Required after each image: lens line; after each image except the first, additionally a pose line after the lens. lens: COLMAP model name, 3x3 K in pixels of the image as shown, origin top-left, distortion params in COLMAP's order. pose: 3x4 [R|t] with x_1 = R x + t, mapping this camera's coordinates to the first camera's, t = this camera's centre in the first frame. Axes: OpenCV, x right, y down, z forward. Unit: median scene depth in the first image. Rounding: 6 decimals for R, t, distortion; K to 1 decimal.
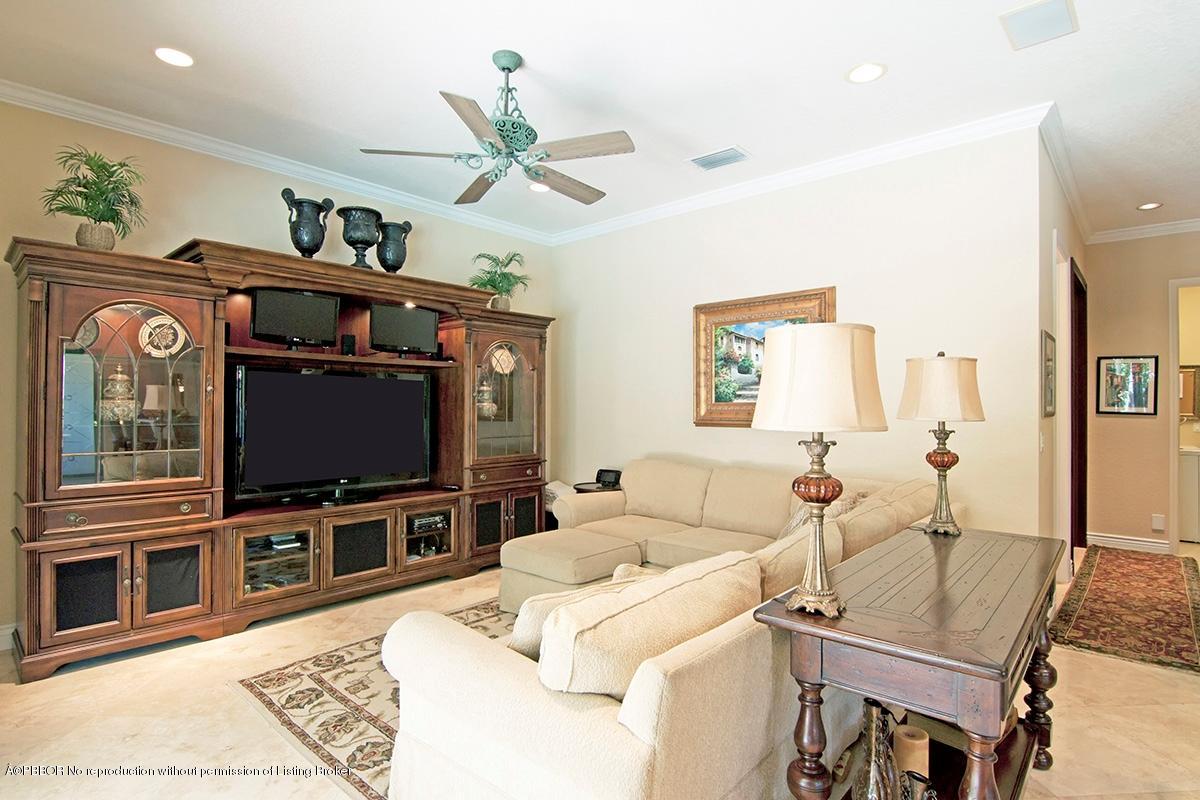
lens RADIAL K [[606.9, 0, 597.5], [0, 606.9, 400.8], [0, 0, 1]] dist [-0.003493, -0.013248]
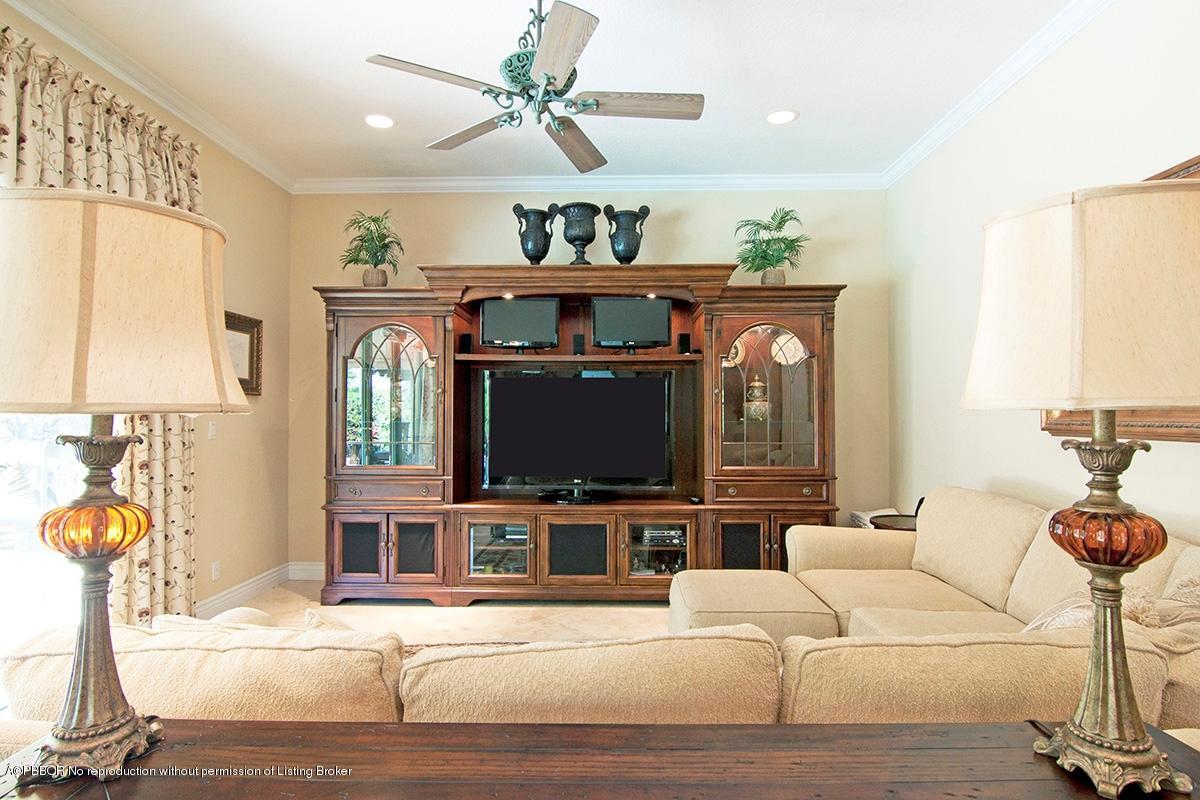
lens RADIAL K [[606.9, 0, 597.5], [0, 606.9, 400.8], [0, 0, 1]] dist [-0.003493, -0.013248]
pose [[0.657173, -0.012478, -0.753636, 0.358654], [0.010308, 0.999918, -0.007566, 0.008132], [0.753669, -0.002796, 0.657248, 0.367122]]
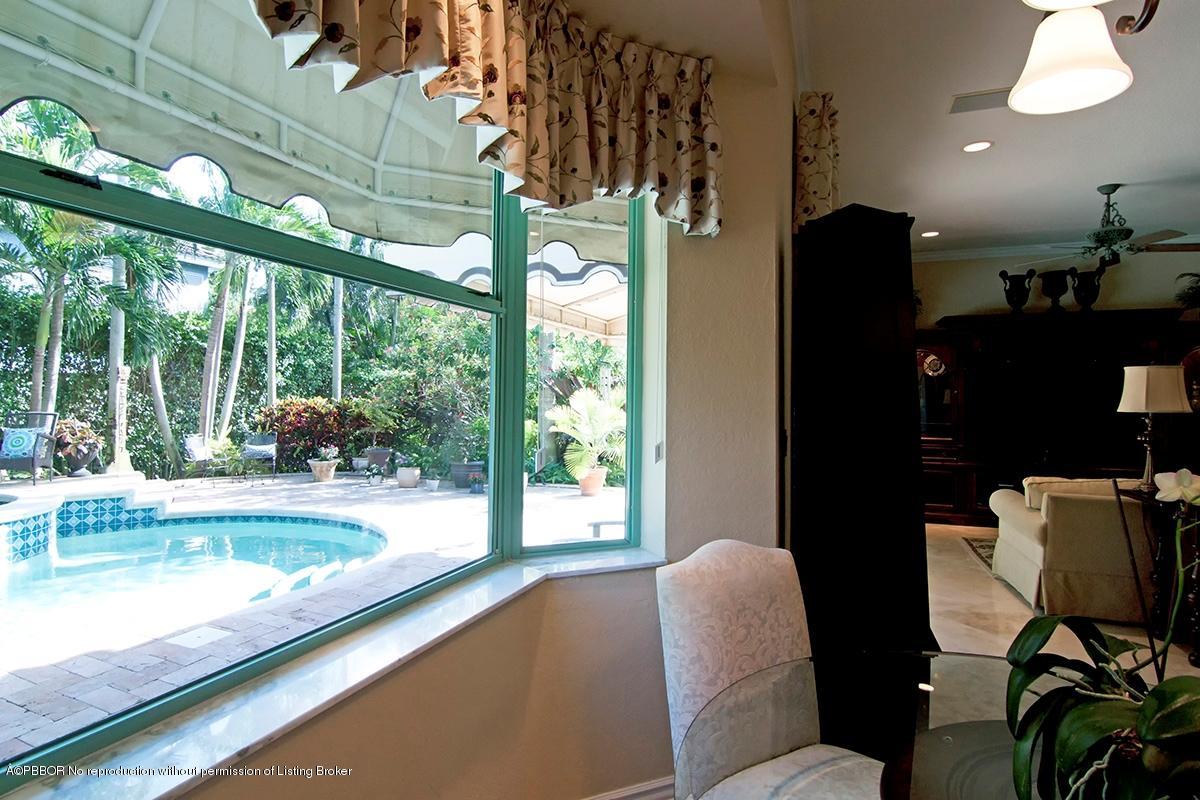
lens RADIAL K [[626.2, 0, 580.3], [0, 626.2, 389.7], [0, 0, 1]] dist [-0.000298, -0.014401]
pose [[0.341848, -0.014967, -0.939636, 0.644067], [0.005344, 0.999888, -0.013982, -0.005136], [0.939740, -0.000242, 0.341889, -0.627479]]
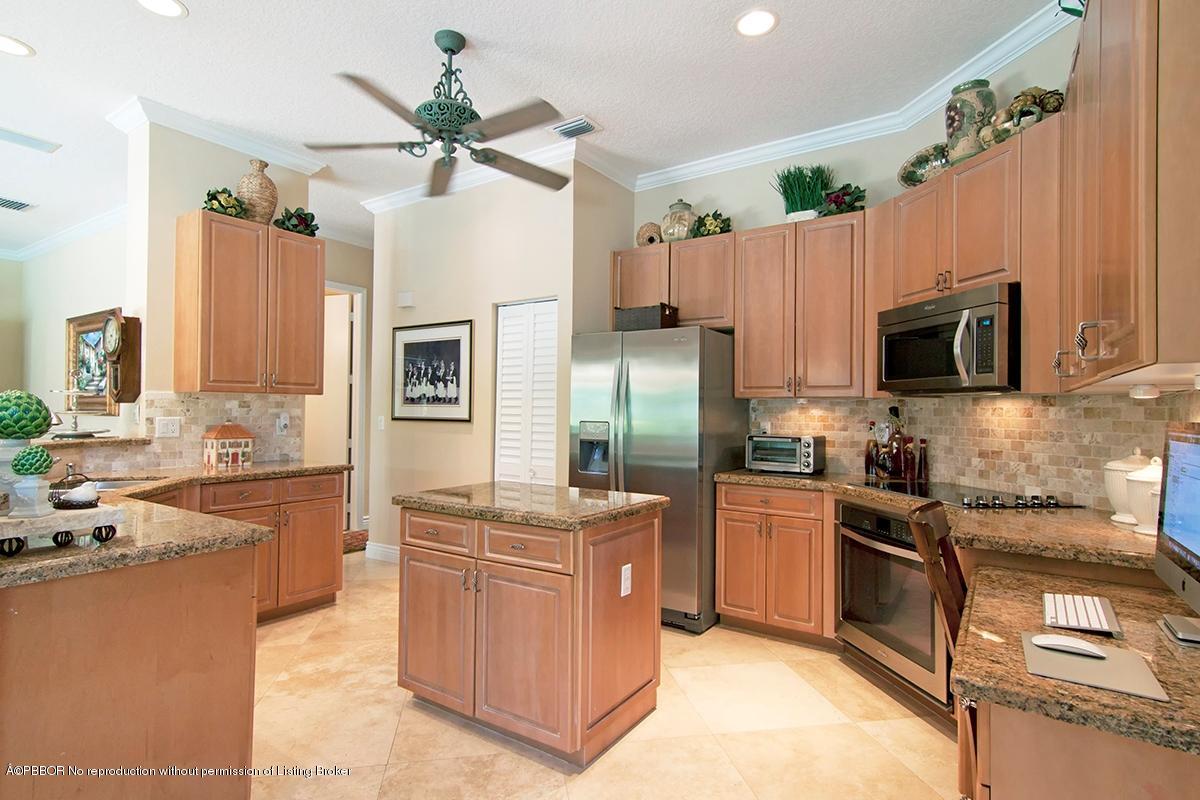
lens RADIAL K [[607.1, 0, 597.3], [0, 607.1, 400.6], [0, 0, 1]] dist [0.018731, -0.000600]
pose [[0.988558, 0.006121, 0.150714, 1.211783], [-0.005498, 0.999975, -0.004553, 0.014144], [-0.150738, 0.003672, 0.988567, -0.470564]]
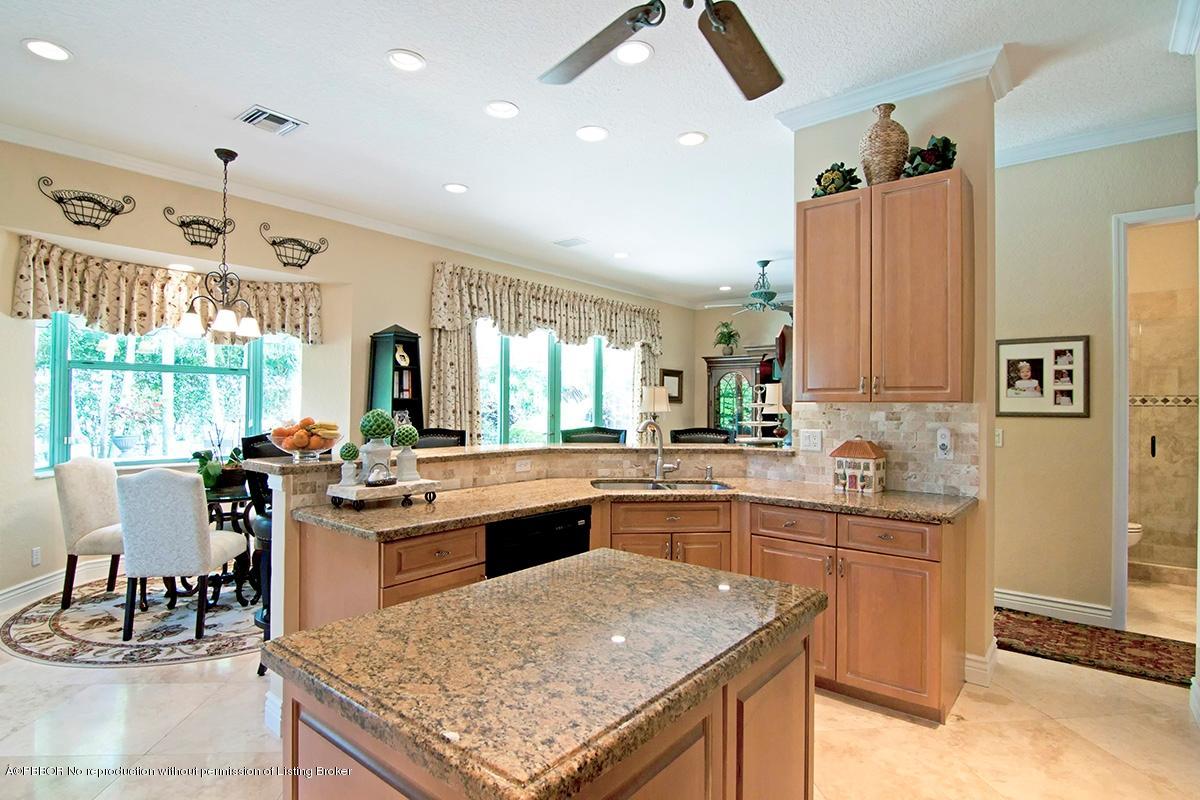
lens RADIAL K [[606.9, 0, 597.5], [0, 606.9, 400.8], [0, 0, 1]] dist [-0.003493, -0.013248]
pose [[0.055390, -0.014538, -0.998359, 1.540801], [0.002046, 0.999894, -0.014447, 0.009607], [0.998463, -0.001243, 0.055414, 0.151532]]
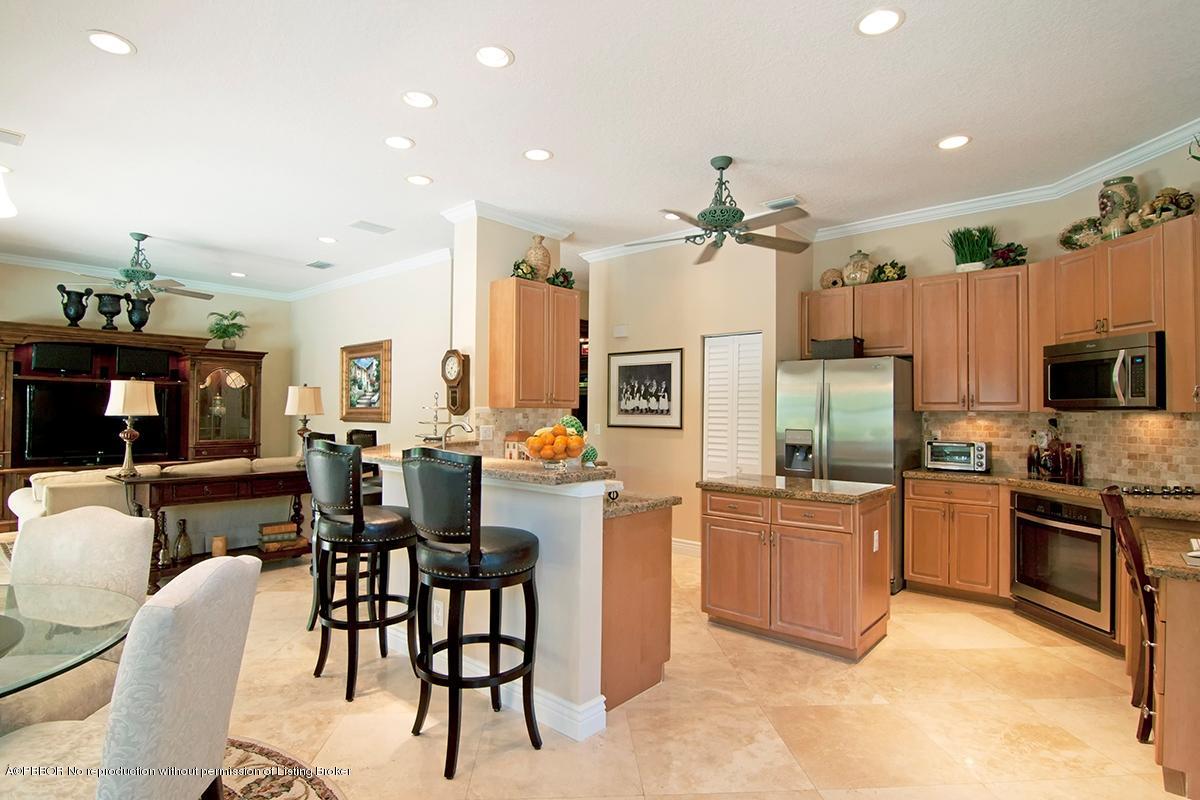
lens RADIAL K [[606.9, 0, 597.5], [0, 606.9, 400.8], [0, 0, 1]] dist [-0.003493, -0.013248]
pose [[0.999629, 0.004052, 0.026939, 0.926681], [-0.003815, 0.999954, -0.008813, -0.002452], [-0.026973, 0.008706, 0.999598, -0.724240]]
